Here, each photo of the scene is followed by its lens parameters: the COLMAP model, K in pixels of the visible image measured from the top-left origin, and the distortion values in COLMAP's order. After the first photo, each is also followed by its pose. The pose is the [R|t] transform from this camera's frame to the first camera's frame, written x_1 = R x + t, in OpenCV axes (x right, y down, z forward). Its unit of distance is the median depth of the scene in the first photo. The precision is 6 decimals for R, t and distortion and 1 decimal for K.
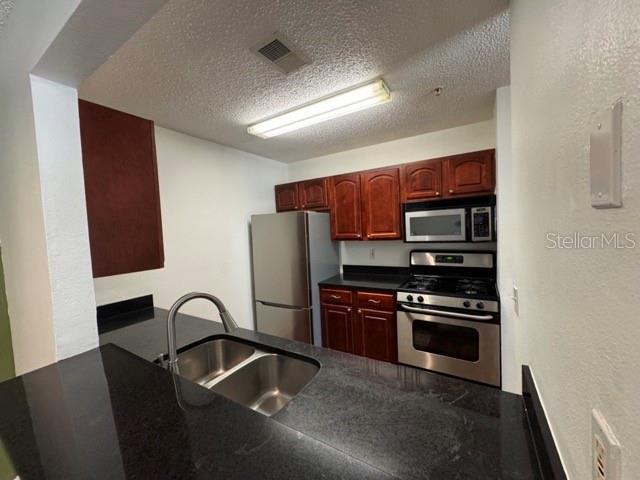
lens RADIAL K [[255.4, 0, 320.0], [0, 255.4, 240.0], [0, 0, 1]] dist [-0.001030, 0.000207]
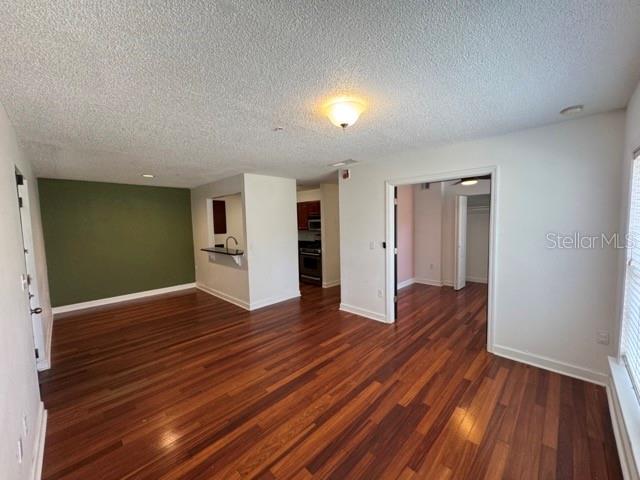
lens RADIAL K [[256.1, 0, 320.0], [0, 256.1, 240.0], [0, 0, 1]] dist [-0.001347, -0.000060]
pose [[0.974905, 0.040776, -0.218853, 1.049423], [-0.034073, 0.998830, 0.034319, 0.008044], [0.219996, -0.026001, 0.975154, -1.604399]]
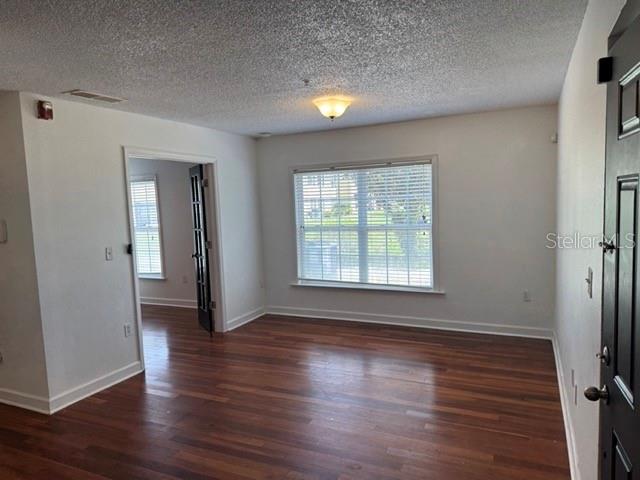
lens RADIAL K [[448.1, 0, 320.0], [0, 448.1, 240.0], [0, 0, 1]] dist [0.007347, 0.000460]
pose [[-0.120368, -0.033710, 0.992157, -0.651565], [0.094585, 0.994487, 0.045264, 0.036153], [-0.988213, 0.099291, -0.116516, -0.534263]]
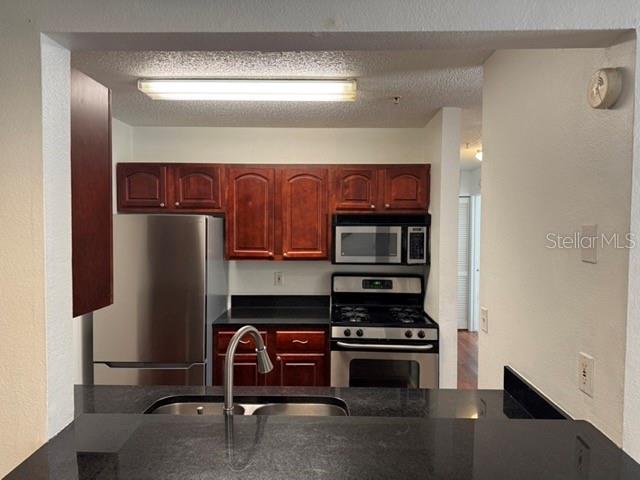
lens RADIAL K [[448.7, 0, 320.0], [0, 448.7, 240.0], [0, 0, 1]] dist [0.098127, -0.000097]
pose [[0.862004, 0.035632, 0.505647, -0.413968], [-0.021173, 0.999187, -0.034317, -0.015749], [-0.506458, 0.018875, 0.862058, -0.180814]]
